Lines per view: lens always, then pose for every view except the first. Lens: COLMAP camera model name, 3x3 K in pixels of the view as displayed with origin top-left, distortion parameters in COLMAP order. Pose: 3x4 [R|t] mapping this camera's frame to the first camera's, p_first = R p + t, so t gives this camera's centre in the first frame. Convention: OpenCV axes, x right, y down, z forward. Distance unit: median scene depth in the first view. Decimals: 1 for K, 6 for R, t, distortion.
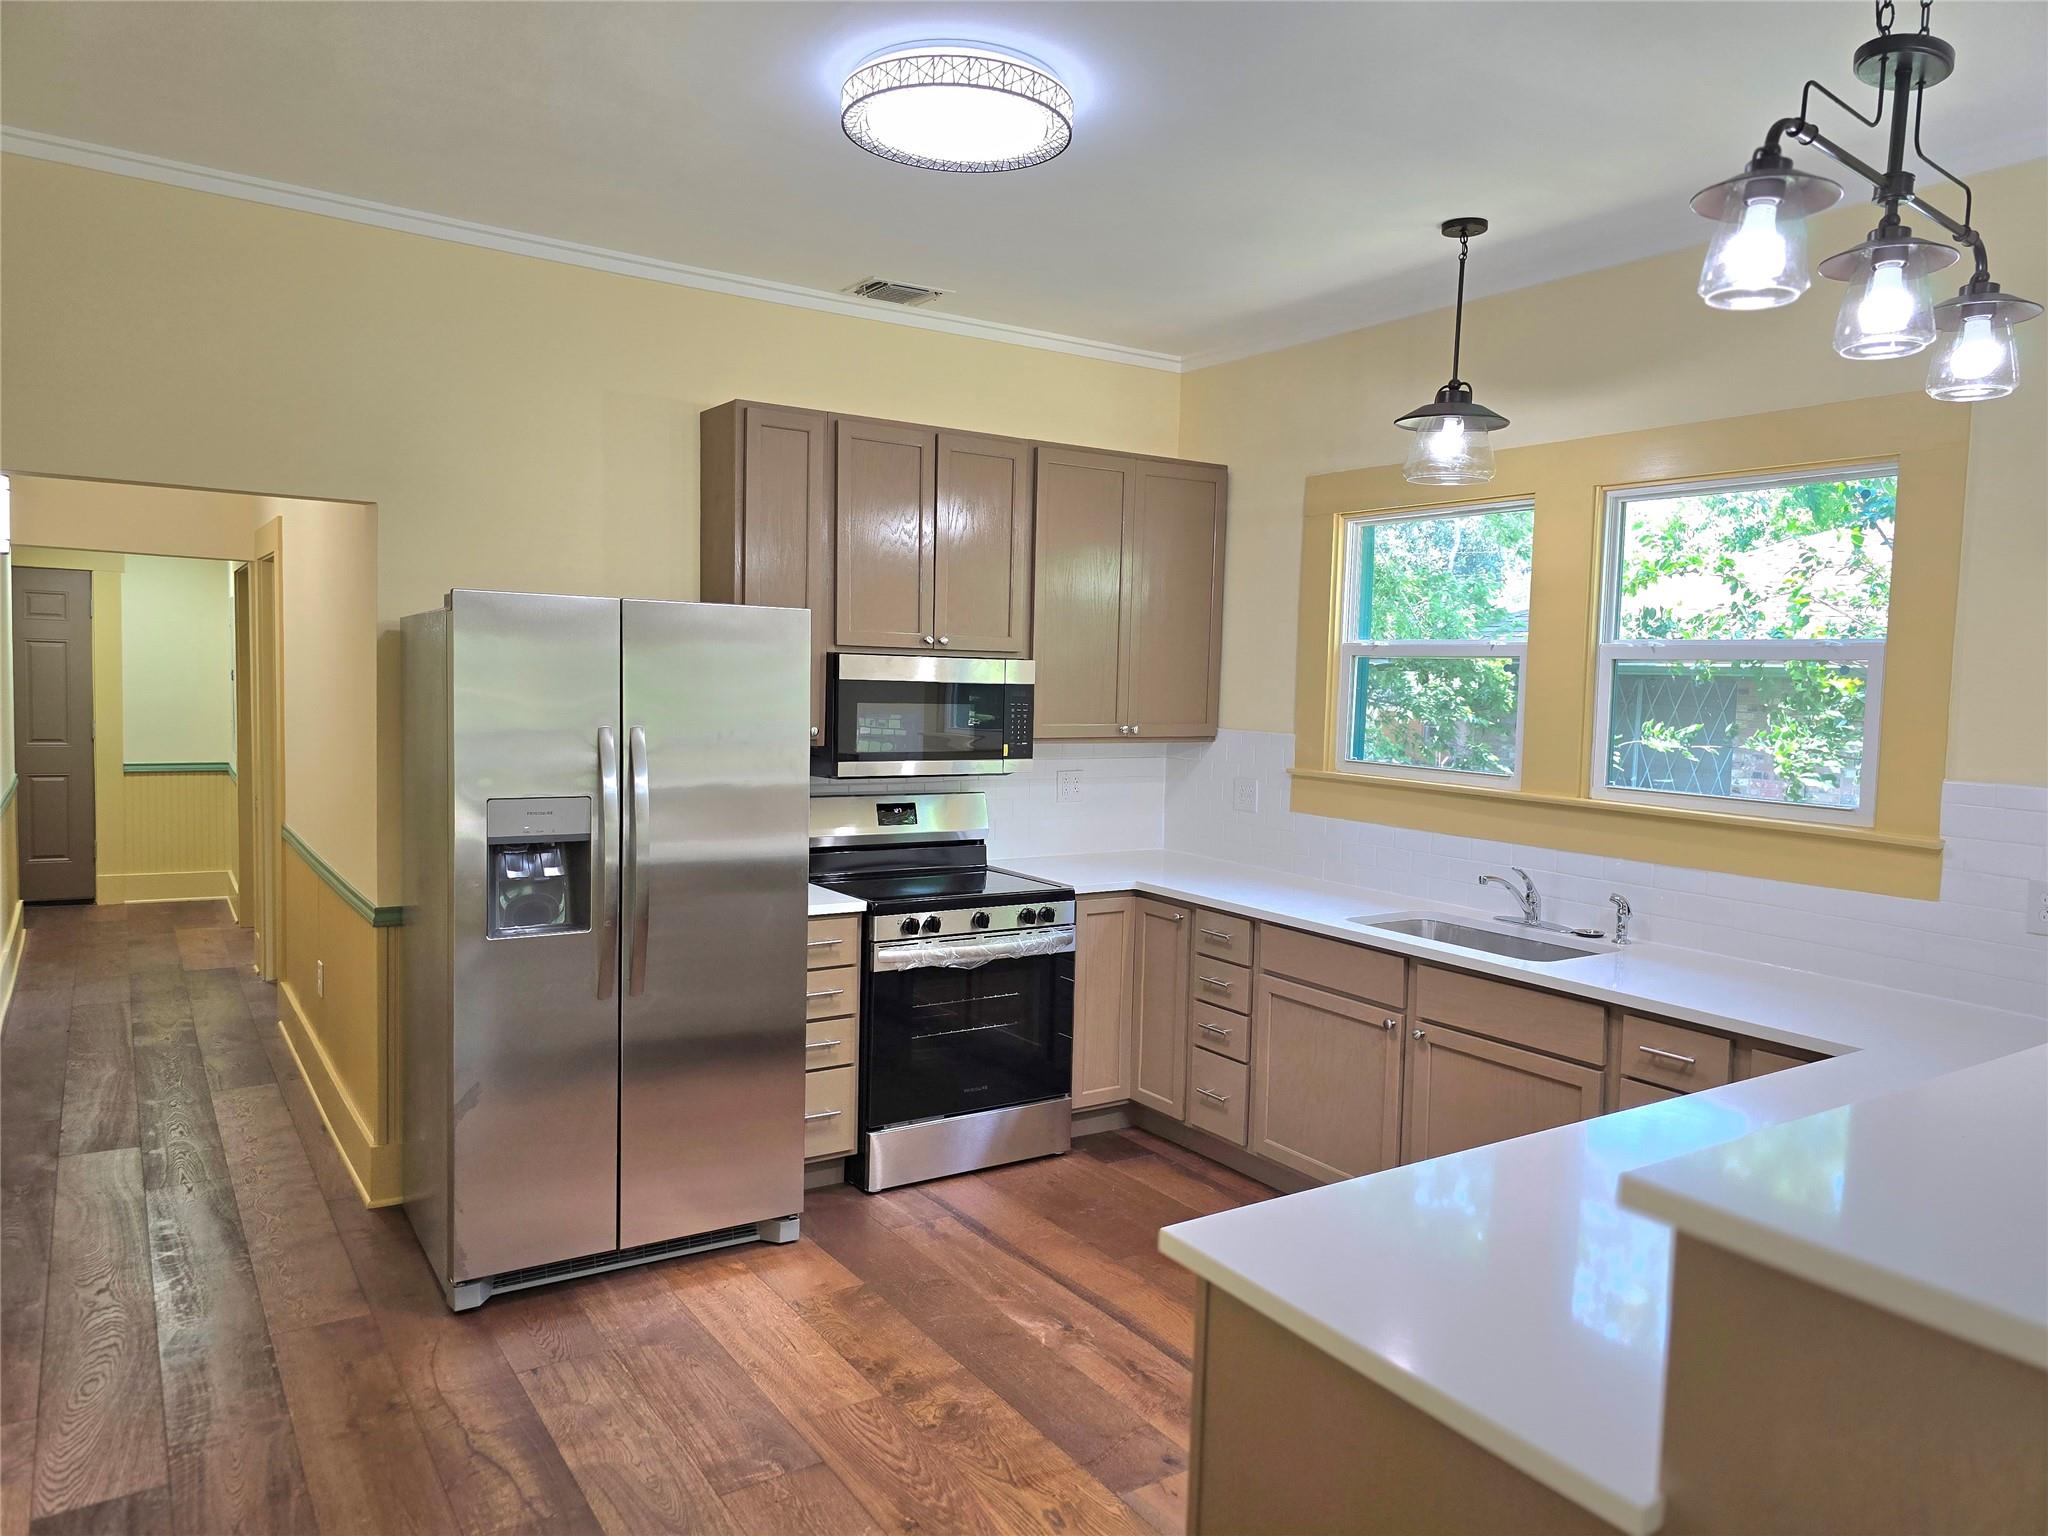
lens RADIAL K [[1390.2, 0, 1026.0], [0, 1390.2, 762.2], [0, 0, 1]] dist [0.051265, -0.044167]
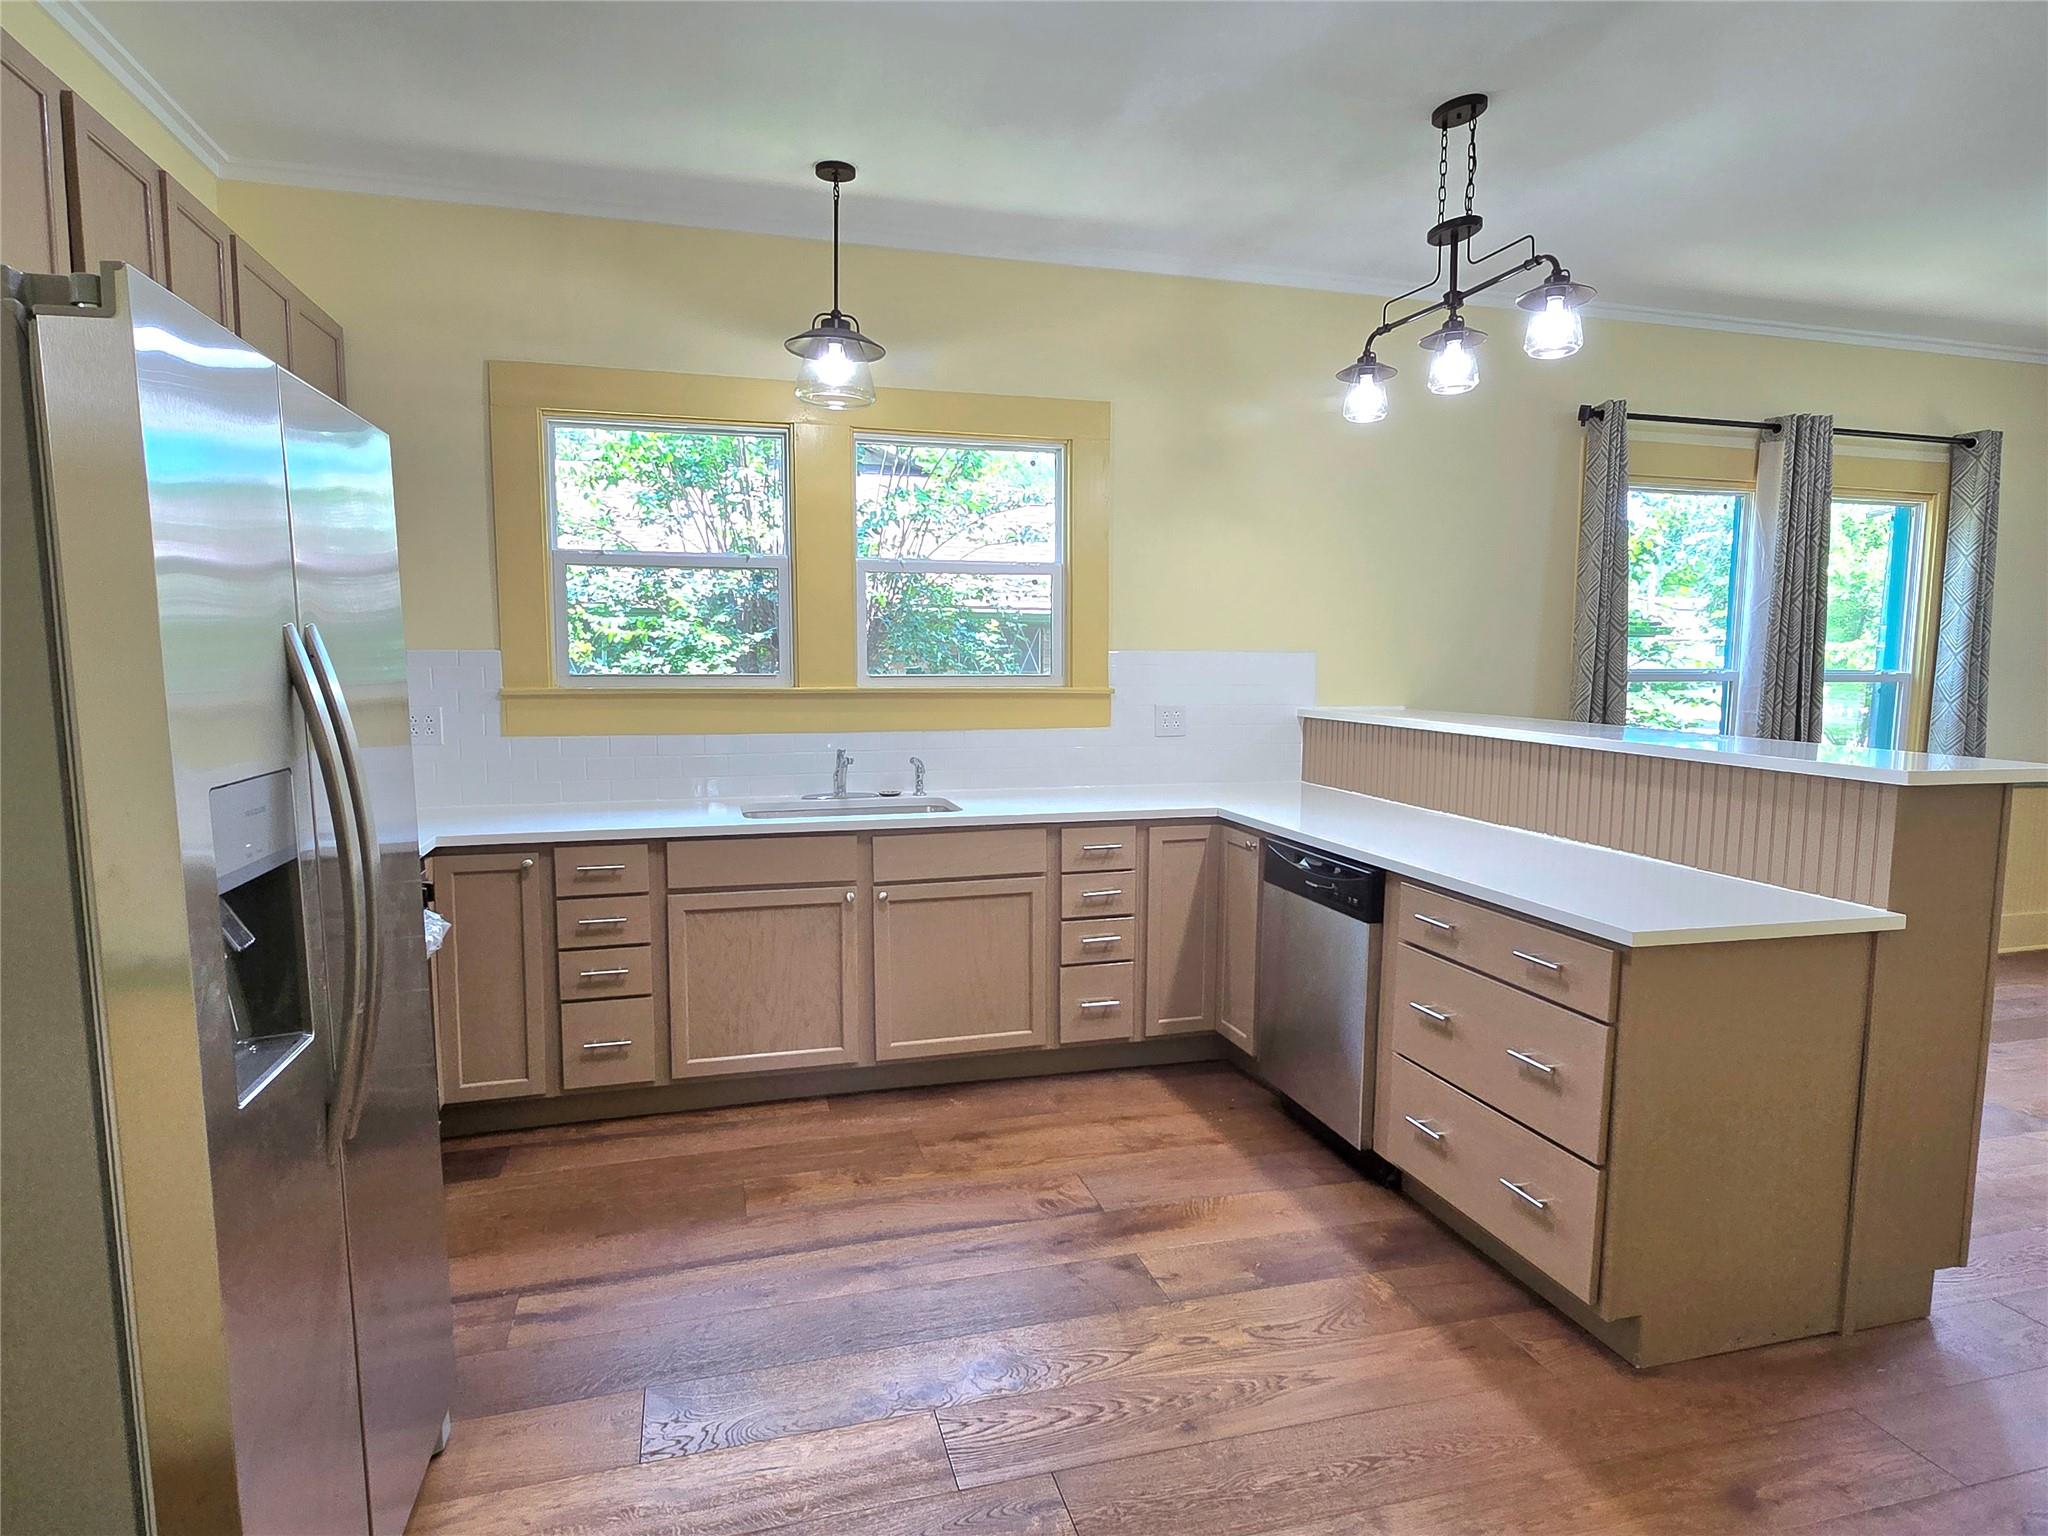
lens RADIAL K [[1192.9, 0, 1043.1], [0, 1192.9, 763.0], [0, 0, 1]] dist [-0.001818, -0.000303]
pose [[0.297518, -0.116372, 0.947597, -0.542183], [0.070796, 0.992500, 0.099658, -0.000165], [-0.952088, 0.037436, 0.303526, 0.535291]]
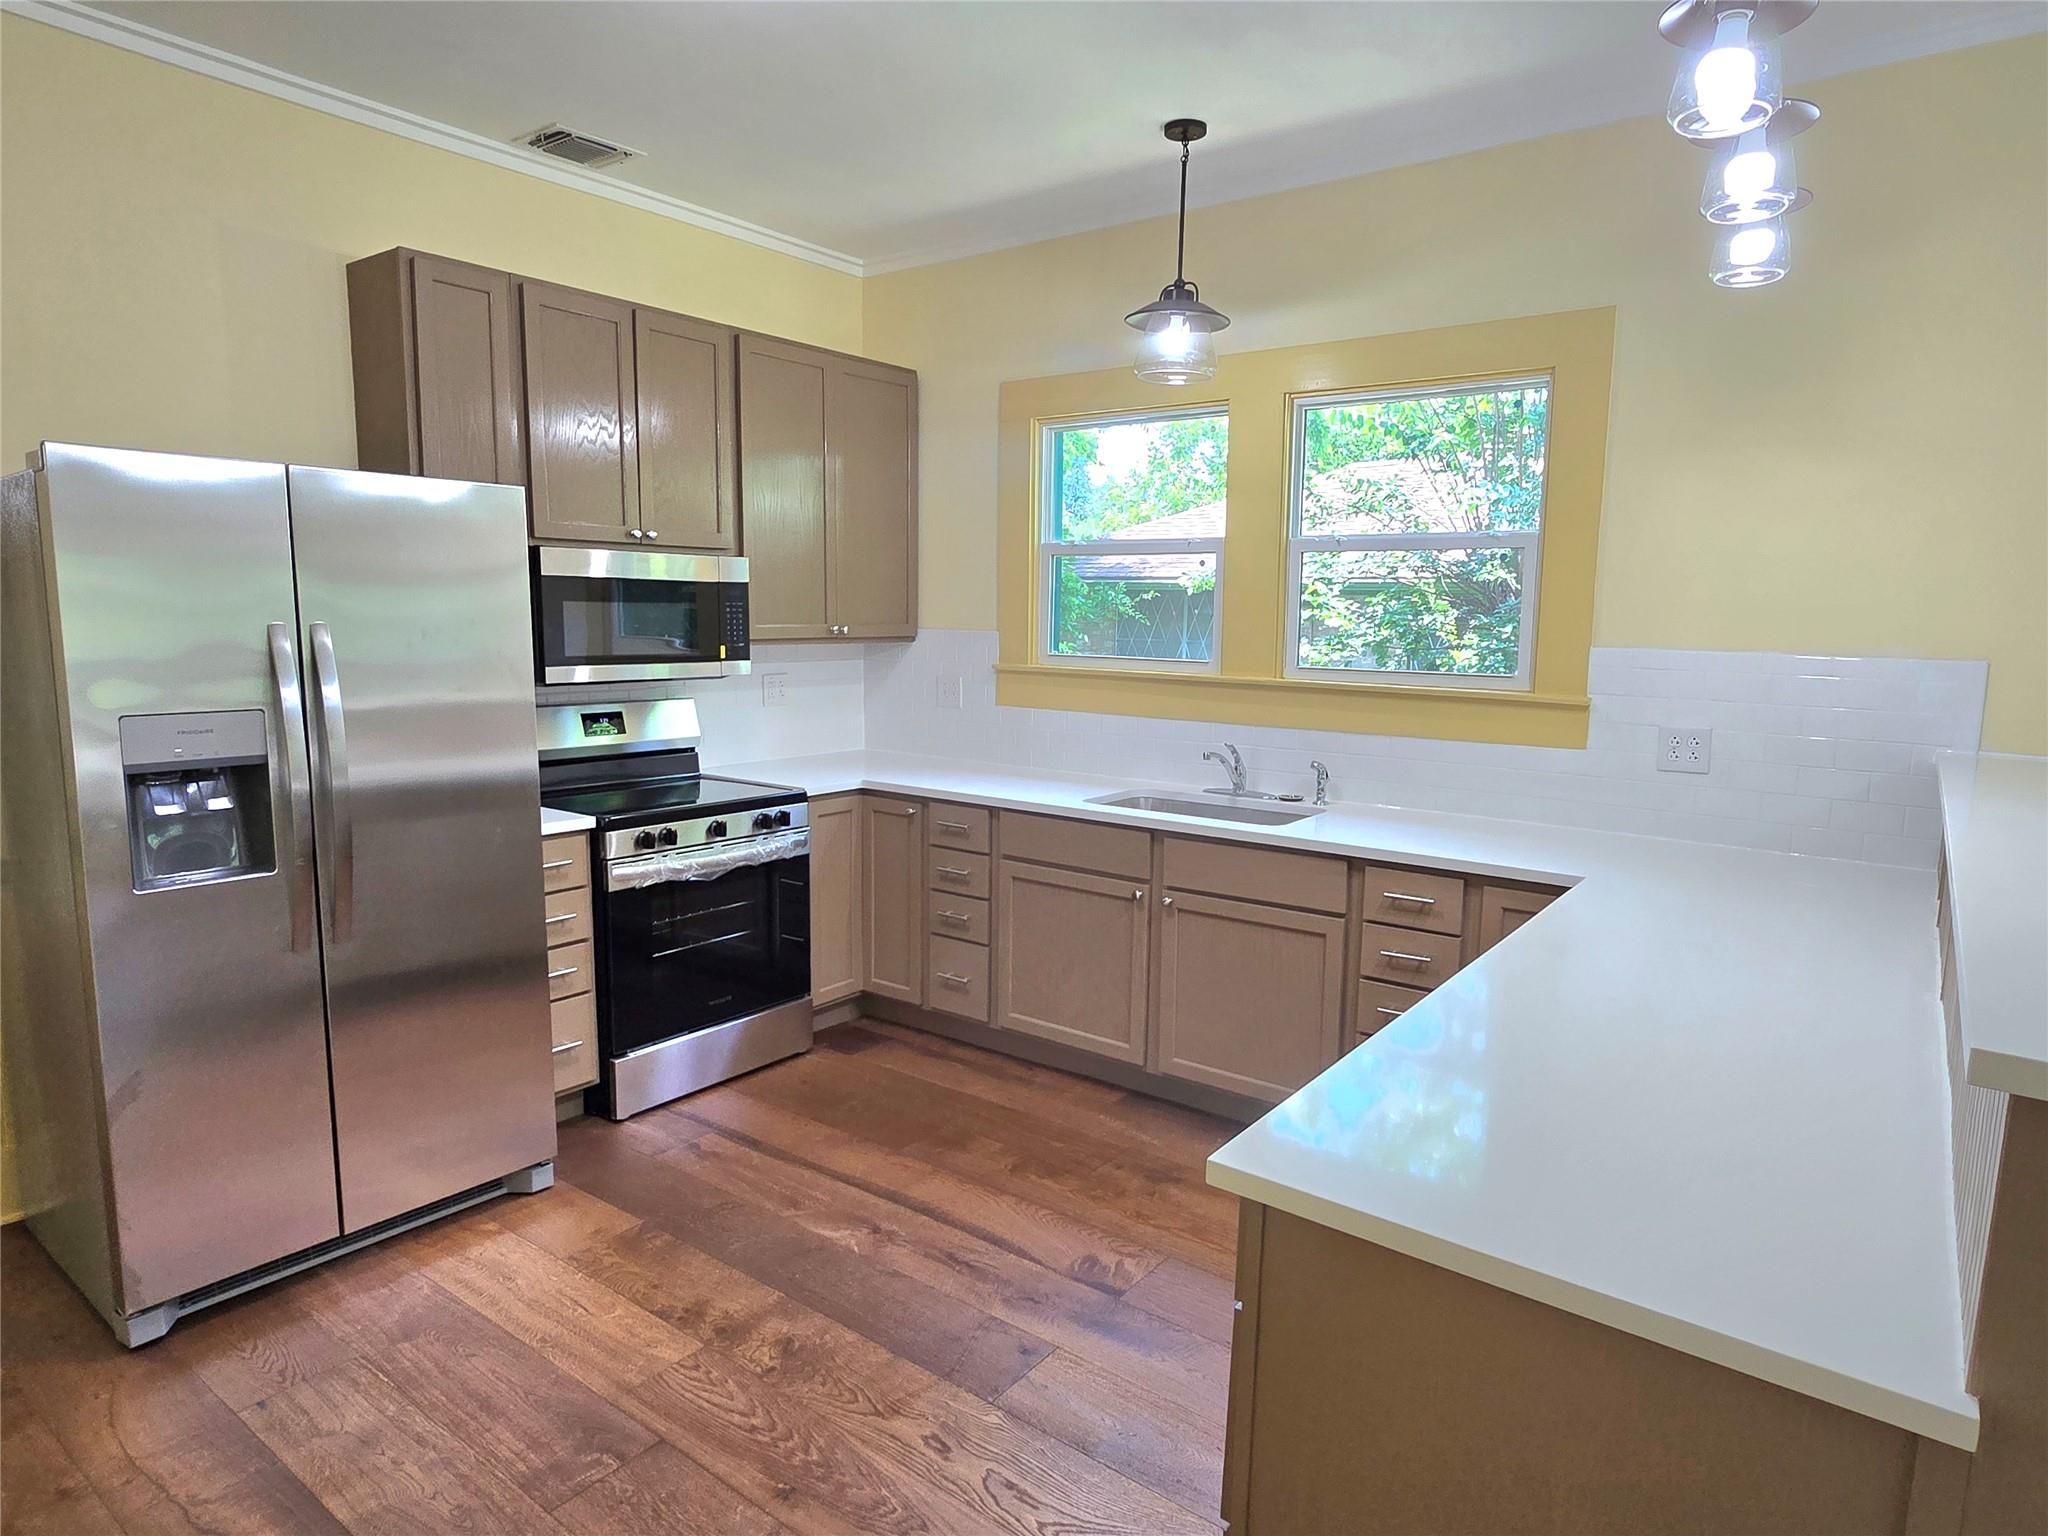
lens RADIAL K [[1192.9, 0, 1040.5], [0, 1192.9, 766.3], [0, 0, 1]] dist [-0.001818, -0.000303]
pose [[0.941558, -0.056775, 0.332031, -0.100965], [0.033068, 0.996512, 0.076624, 0.016437], [-0.335223, -0.061166, 0.940151, 0.164594]]
